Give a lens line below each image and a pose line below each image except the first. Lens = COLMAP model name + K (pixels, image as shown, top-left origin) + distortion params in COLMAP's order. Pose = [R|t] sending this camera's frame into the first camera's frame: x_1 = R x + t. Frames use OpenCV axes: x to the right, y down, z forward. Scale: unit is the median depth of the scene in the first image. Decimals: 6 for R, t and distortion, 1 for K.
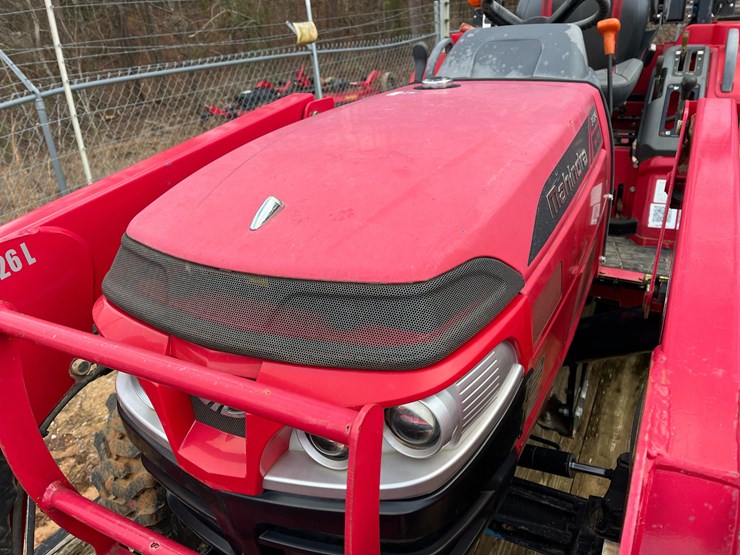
lens RADIAL K [[565.2, 0, 370.0], [0, 565.2, 277.5], [0, 0, 1]] dist [0.067914, -0.094336]
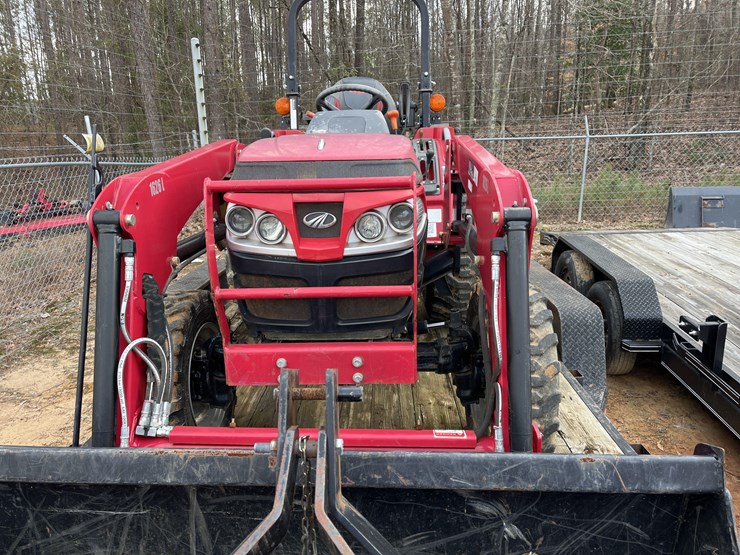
lens RADIAL K [[565.2, 0, 370.0], [0, 565.2, 277.5], [0, 0, 1]] dist [0.067914, -0.094336]
pose [[0.897023, -0.064306, 0.437281, -0.340211], [0.160425, 0.969259, -0.186552, 0.280328], [-0.411842, 0.237492, 0.879763, -0.311318]]
